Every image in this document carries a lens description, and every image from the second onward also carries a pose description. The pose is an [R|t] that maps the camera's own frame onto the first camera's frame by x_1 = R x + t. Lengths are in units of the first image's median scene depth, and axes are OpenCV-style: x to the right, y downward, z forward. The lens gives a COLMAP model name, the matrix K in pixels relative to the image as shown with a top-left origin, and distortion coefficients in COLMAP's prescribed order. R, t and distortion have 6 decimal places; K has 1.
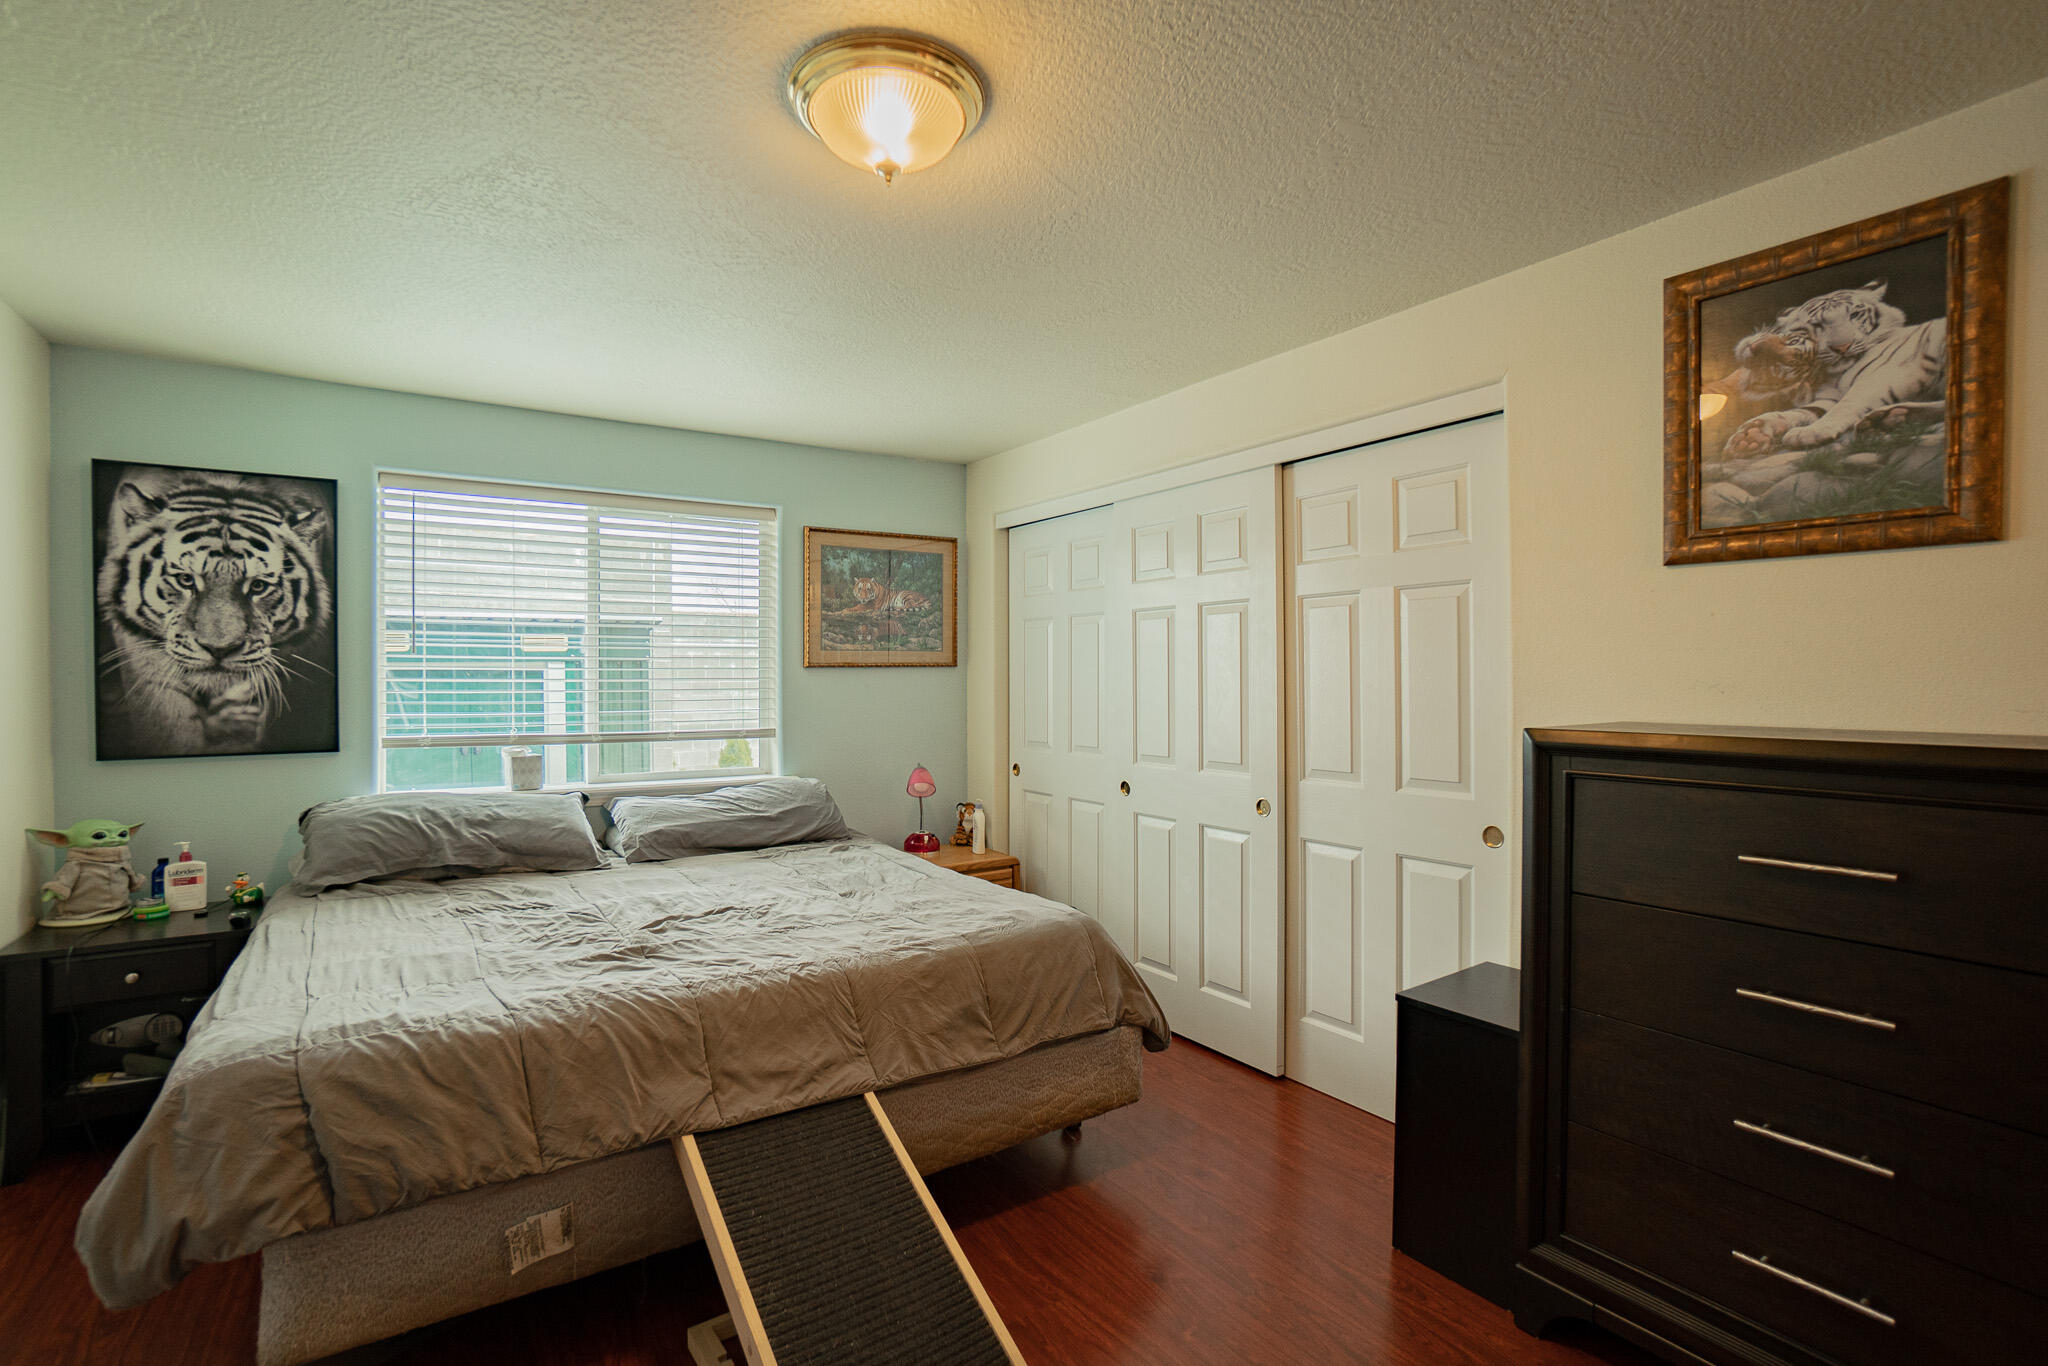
lens RADIAL K [[943.5, 0, 1013.9], [0, 943.5, 677.2], [0, 0, 1]] dist [-0.010502, 0.001526]
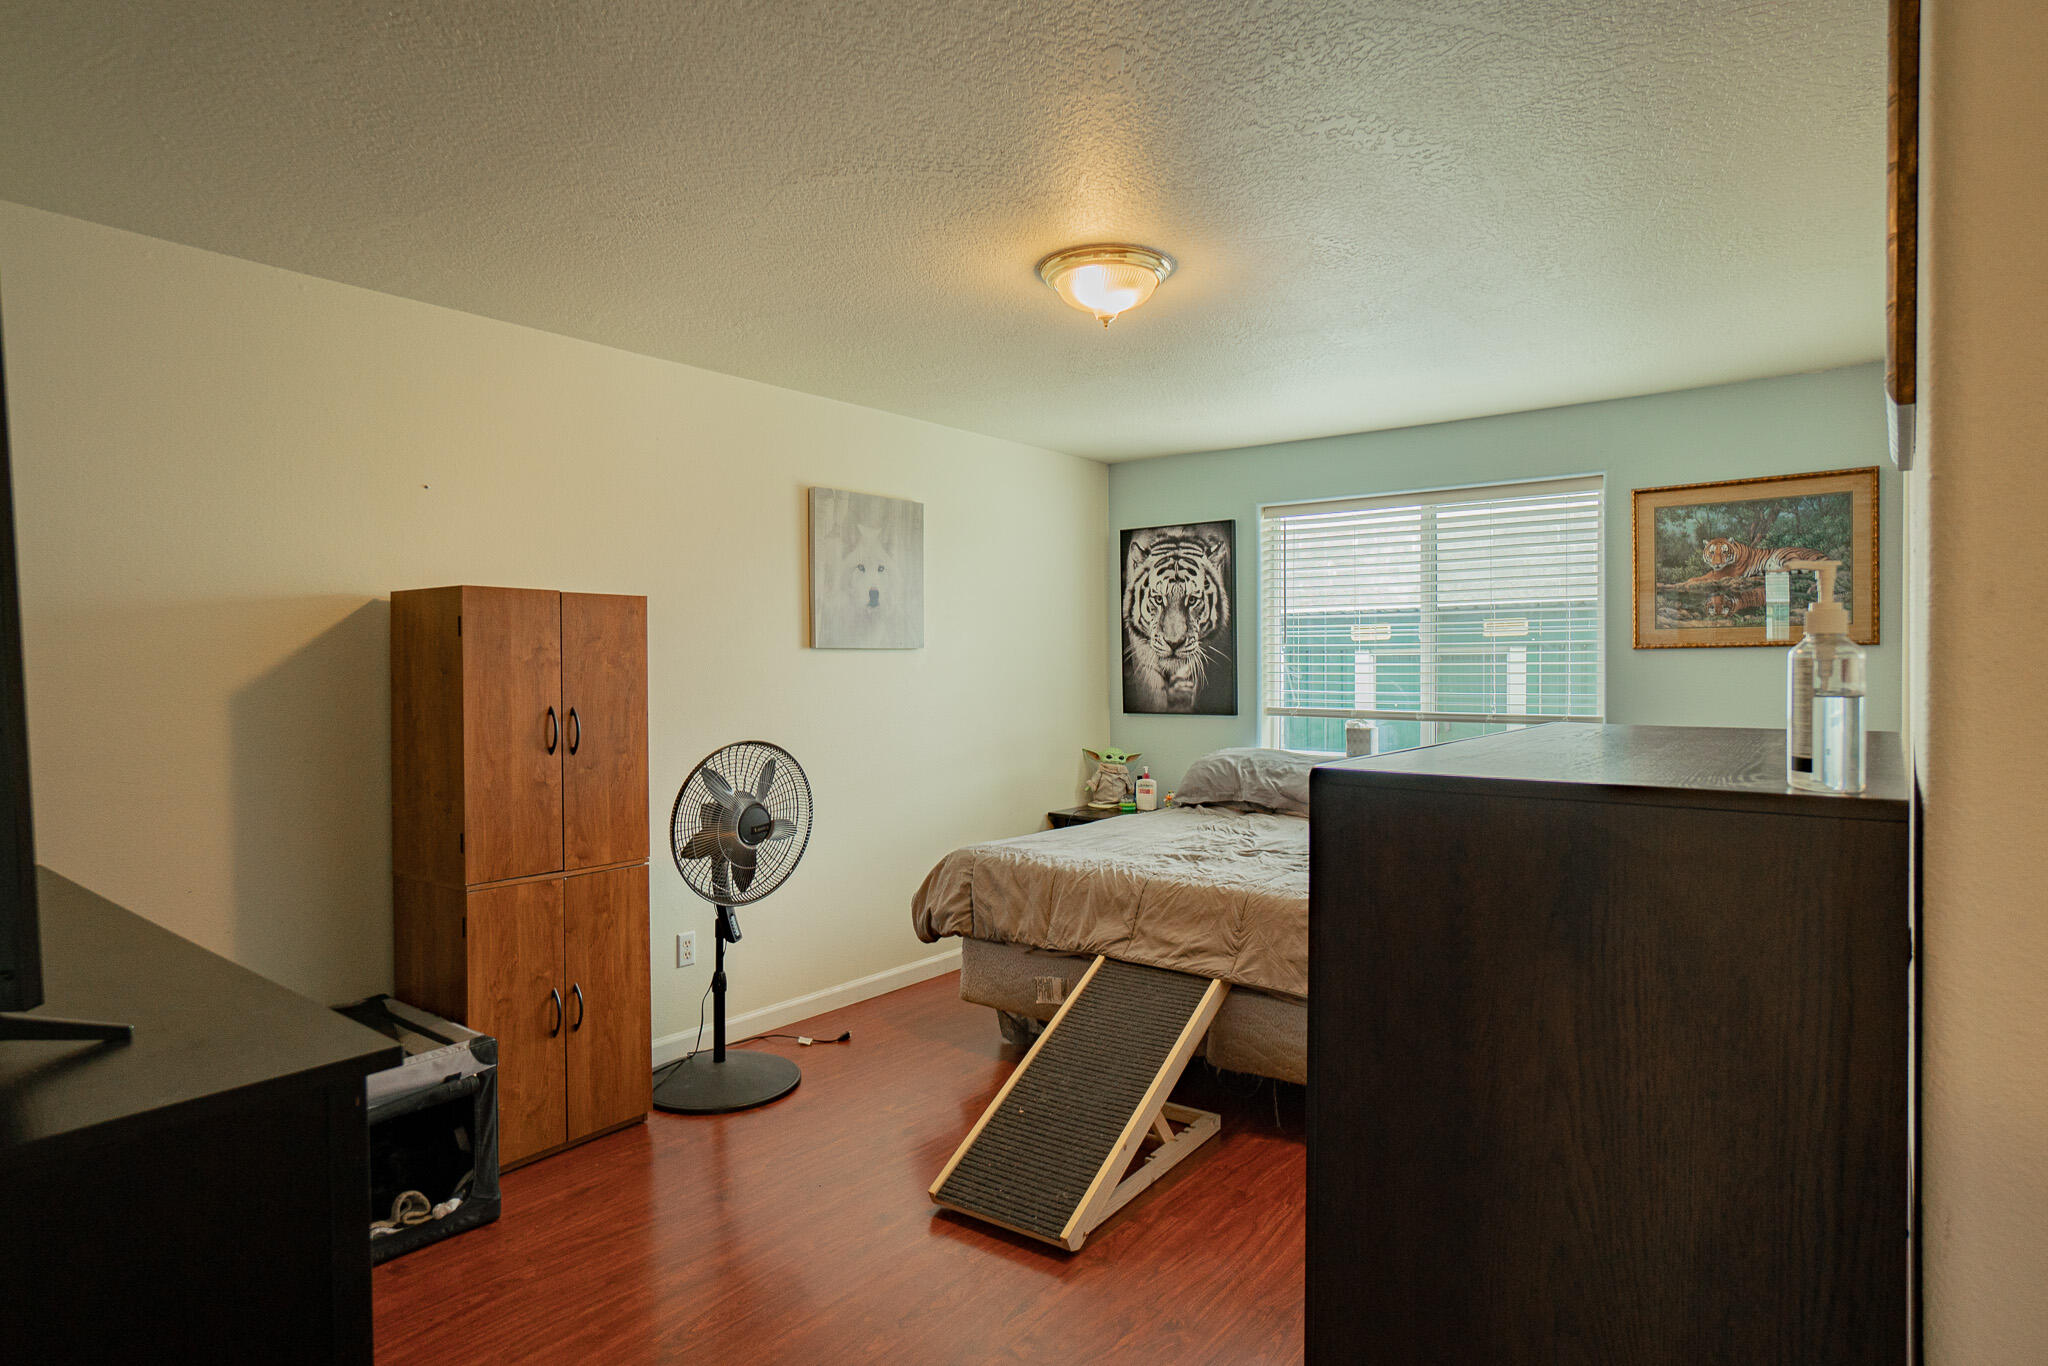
lens RADIAL K [[1144.9, 0, 1026.7], [0, 1144.9, 691.0], [0, 0, 1]] dist [-0.007630, -0.000158]
pose [[0.348547, 0.022075, -0.937031, 0.795094], [0.003849, 0.999680, 0.024982, -0.000469], [0.937283, -0.012314, 0.348351, 0.129107]]
